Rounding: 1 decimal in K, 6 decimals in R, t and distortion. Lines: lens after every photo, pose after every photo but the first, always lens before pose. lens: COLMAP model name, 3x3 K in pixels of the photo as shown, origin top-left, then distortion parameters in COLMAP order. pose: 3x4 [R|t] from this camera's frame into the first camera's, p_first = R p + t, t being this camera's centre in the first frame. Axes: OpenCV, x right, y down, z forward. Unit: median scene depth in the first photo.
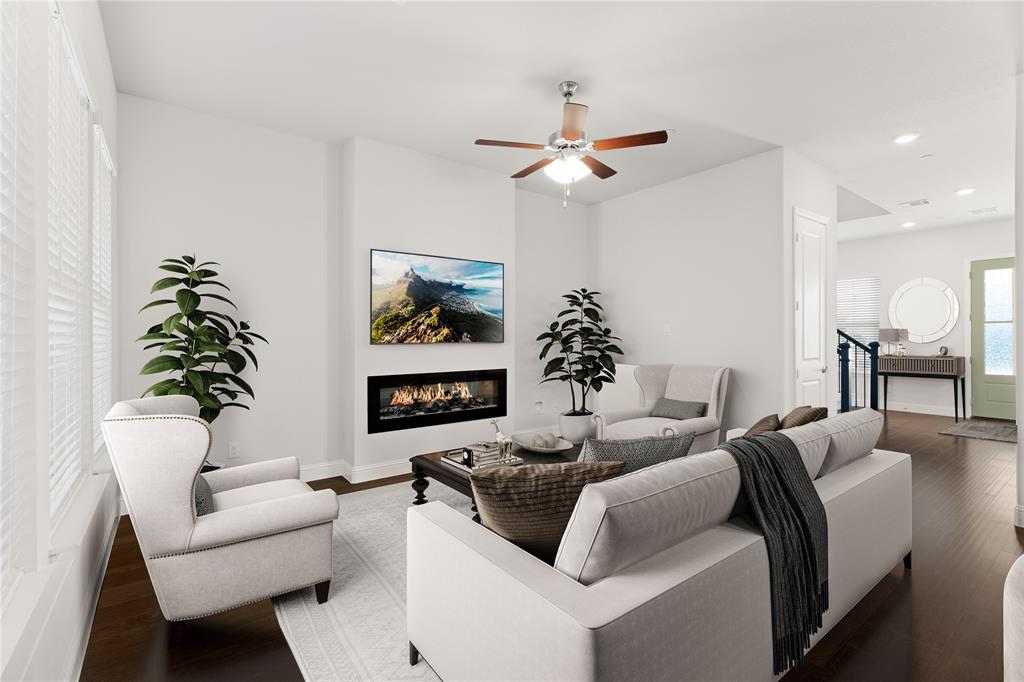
lens RADIAL K [[457.1, 0, 494.0], [0, 457.1, 364.9], [0, 0, 1]] dist [0.002111, 0.000151]
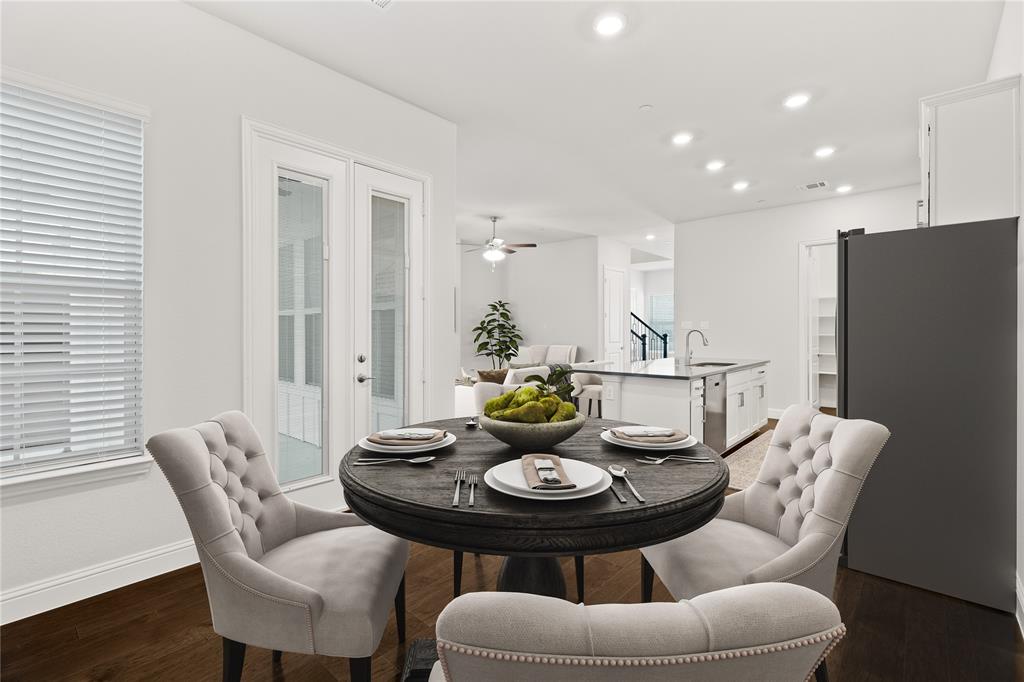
lens RADIAL K [[457.1, 0, 510.1], [0, 457.1, 337.0], [0, 0, 1]] dist [0.002111, 0.000151]
pose [[0.975170, 0.004875, 0.221406, -0.140716], [0.004918, 0.999034, -0.043657, 0.040090], [-0.221405, 0.043662, 0.974204, -0.649736]]
